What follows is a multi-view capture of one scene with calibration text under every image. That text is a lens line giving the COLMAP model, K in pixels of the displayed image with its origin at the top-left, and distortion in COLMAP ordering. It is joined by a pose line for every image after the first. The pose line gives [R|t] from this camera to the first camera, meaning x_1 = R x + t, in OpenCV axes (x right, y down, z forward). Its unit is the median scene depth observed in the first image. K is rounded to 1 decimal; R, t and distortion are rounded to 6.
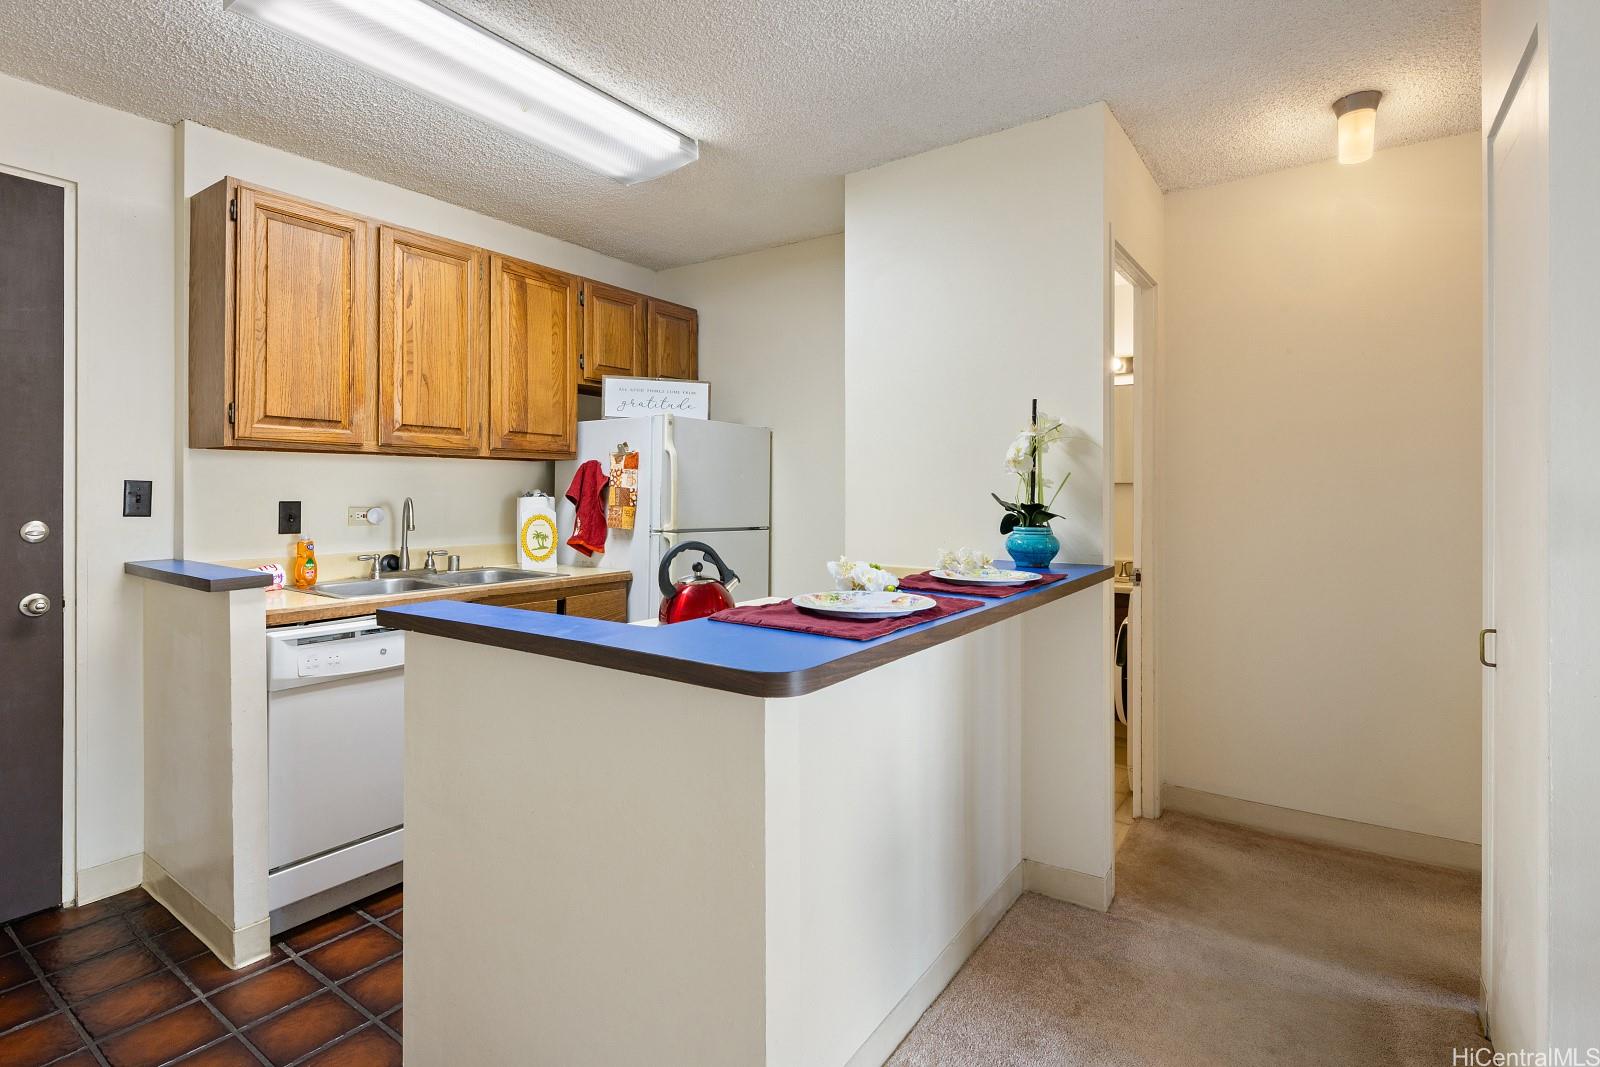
lens RADIAL K [[777.6, 0, 803.5], [0, 777.6, 492.3], [0, 0, 1]] dist [-0.002412, 0.001054]
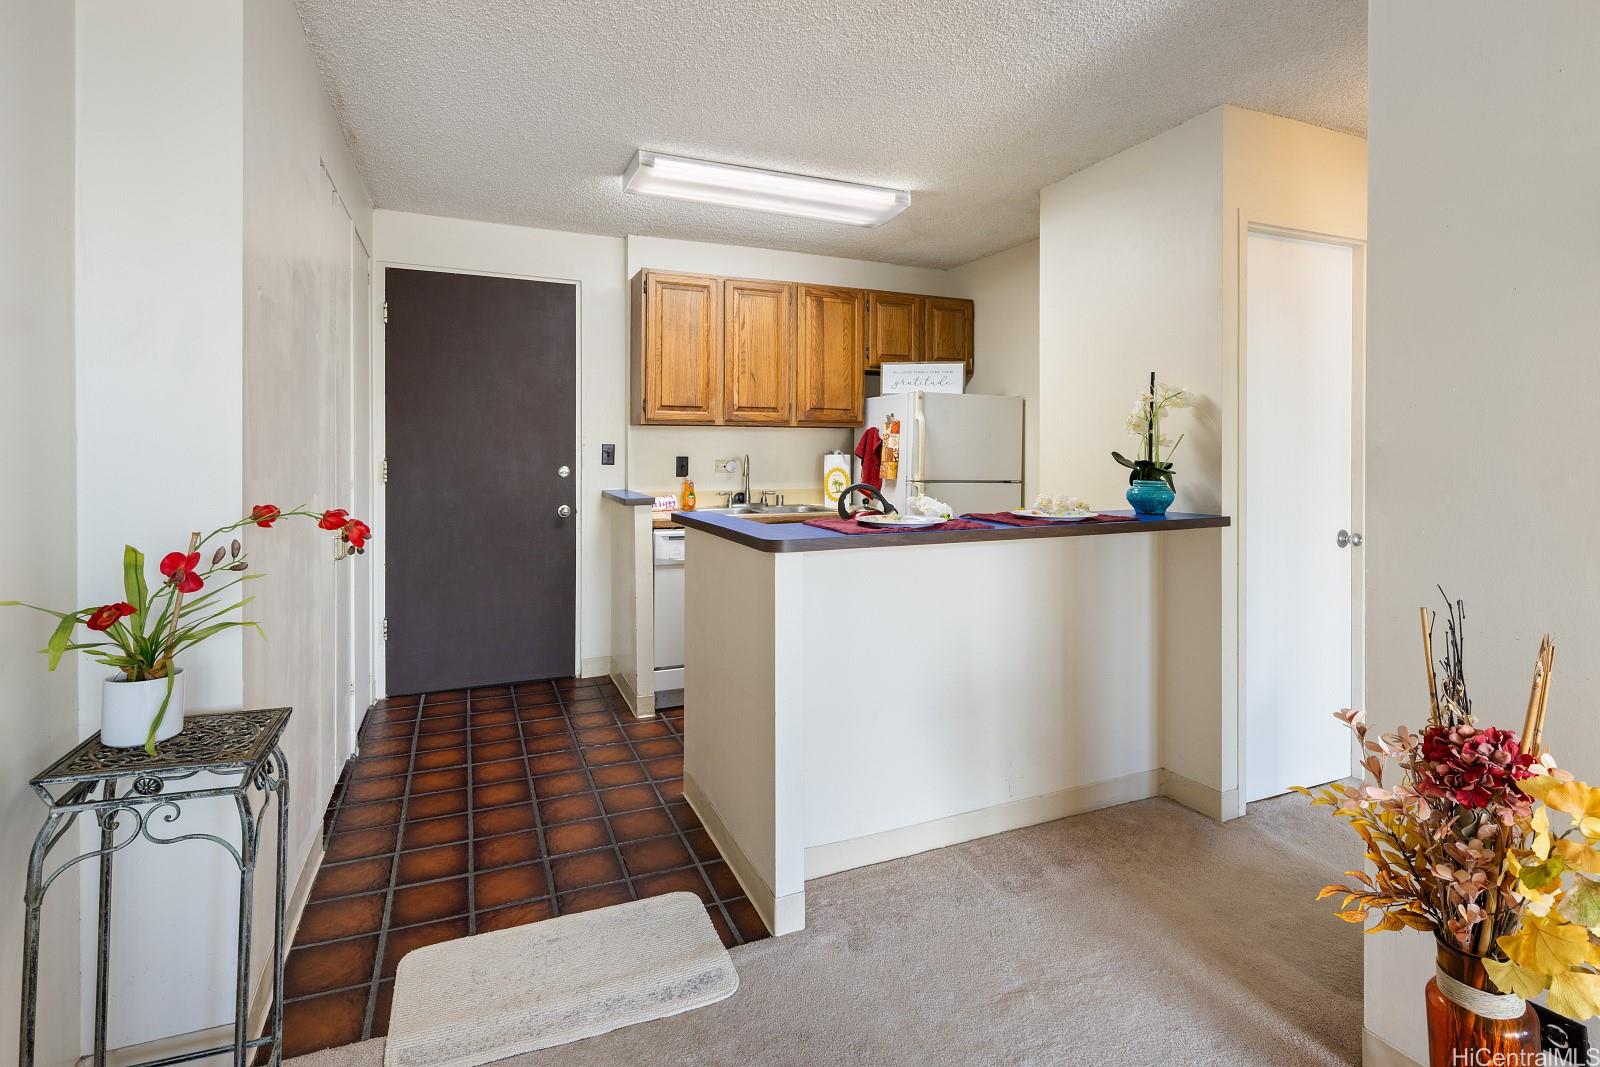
lens RADIAL K [[777.6, 0, 800.4], [0, 777.6, 452.0], [0, 0, 1]] dist [-0.002412, 0.001054]
pose [[0.852670, 0.000798, -0.522448, 0.421743], [-0.001120, 0.999999, -0.000301, 0.002381], [0.522448, 0.000842, 0.852671, -0.265681]]
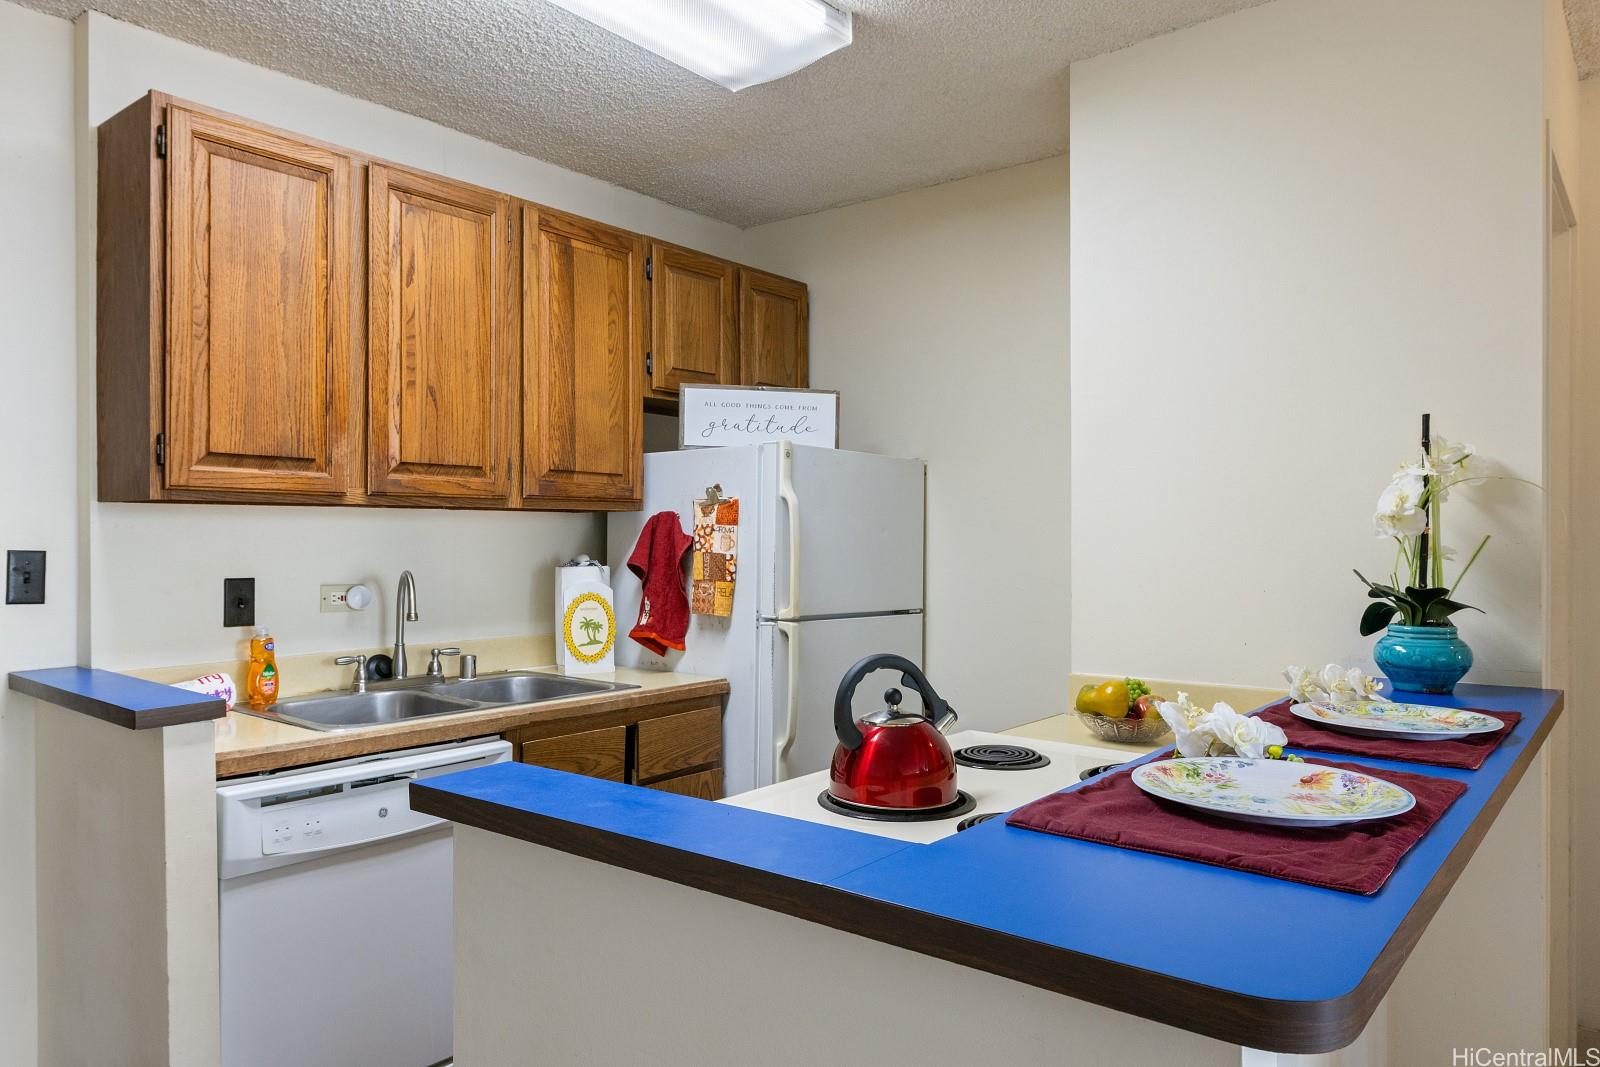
lens RADIAL K [[1070.3, 0, 803.1], [0, 1070.3, 543.4], [0, 0, 1]] dist [-0.004380, 0.008320]
pose [[0.997126, -0.003027, -0.075704, -0.113007], [0.003254, 0.999991, 0.002875, -0.021143], [0.075694, -0.003113, 0.997126, 0.123505]]
